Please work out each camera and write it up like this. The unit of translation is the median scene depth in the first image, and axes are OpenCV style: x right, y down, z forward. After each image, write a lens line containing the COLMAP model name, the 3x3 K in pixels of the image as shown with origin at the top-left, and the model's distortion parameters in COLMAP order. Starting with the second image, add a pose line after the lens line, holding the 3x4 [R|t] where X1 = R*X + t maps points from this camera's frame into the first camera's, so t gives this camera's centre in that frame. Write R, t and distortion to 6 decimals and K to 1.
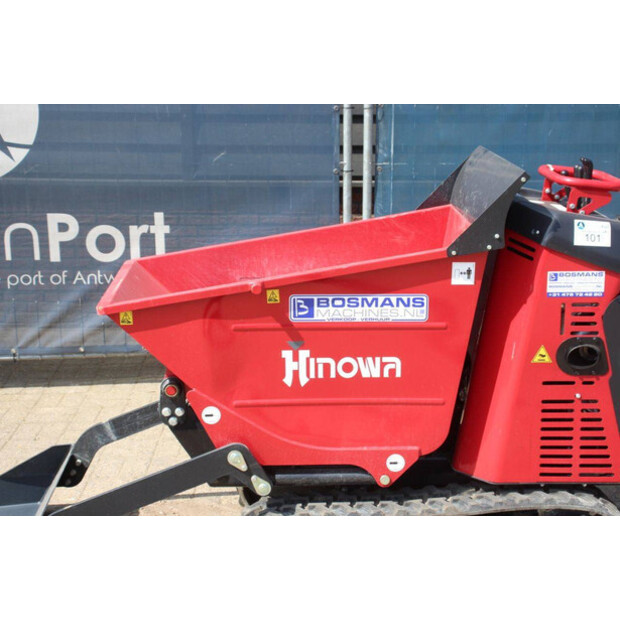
lens RADIAL K [[1085.8, 0, 315.0], [0, 1085.8, 312.0], [0, 0, 1]] dist [0.194161, 0.000000]
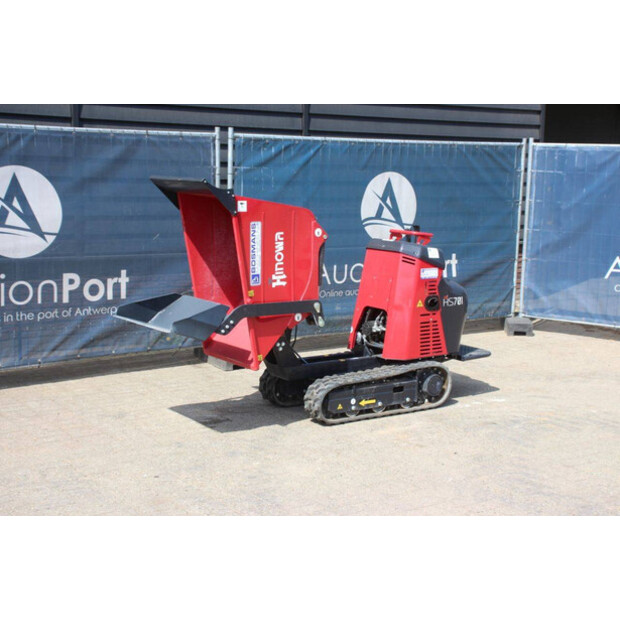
lens RADIAL K [[938.2, 0, 296.6], [0, 938.2, 305.4], [0, 0, 1]] dist [0.111145, 0.000000]
pose [[0.840096, -0.062277, 0.538852, -1.133248], [0.115547, 0.991134, -0.065595, 0.146157], [-0.529989, 0.117369, 0.839843, -0.604346]]
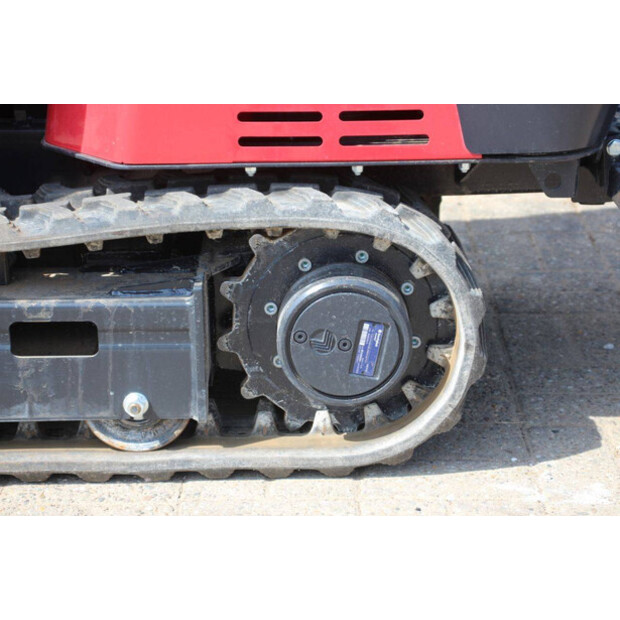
lens RADIAL K [[1439.4, 0, 314.2], [0, 1439.4, 310.0], [0, 0, 1]] dist [0.353104, 0.000000]
pose [[0.999774, -0.001186, -0.021214, 0.241921], [0.003225, 0.995342, 0.096354, 0.158259], [0.021001, -0.096400, 0.995121, 0.494448]]
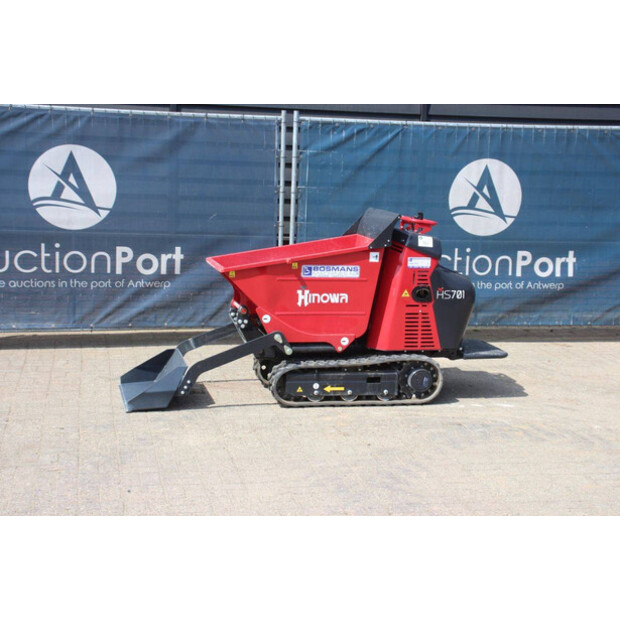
lens RADIAL K [[997.0, 0, 306.4], [0, 997.0, 312.7], [0, 0, 1]] dist [0.151185, 0.000000]
pose [[0.979938, 0.003457, 0.199275, -0.417327], [0.014188, 0.996103, -0.087049, 0.257871], [-0.198799, 0.088130, 0.976070, -1.015145]]
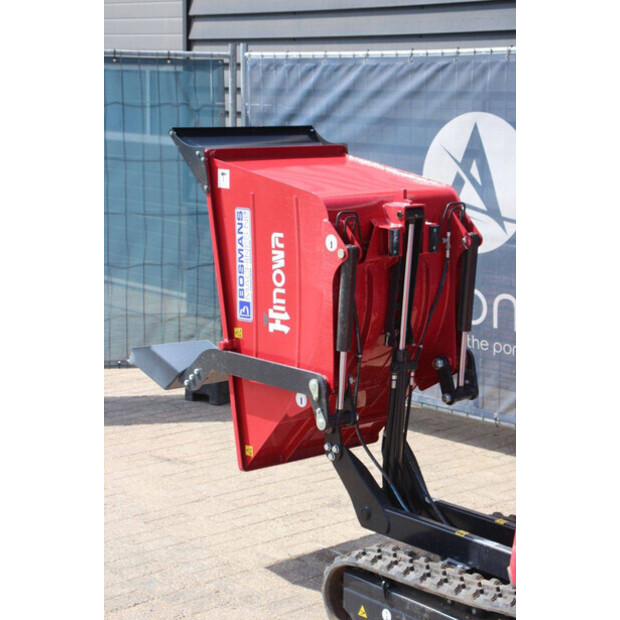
lens RADIAL K [[1353.9, 0, 328.1], [0, 1353.9, 319.5], [0, 0, 1]] dist [0.396776, 0.000000]
pose [[0.640462, 0.133213, -0.756348, 0.951105], [-0.198270, 0.980136, 0.004737, -0.046269], [0.741955, 0.146927, 0.654152, 0.051112]]
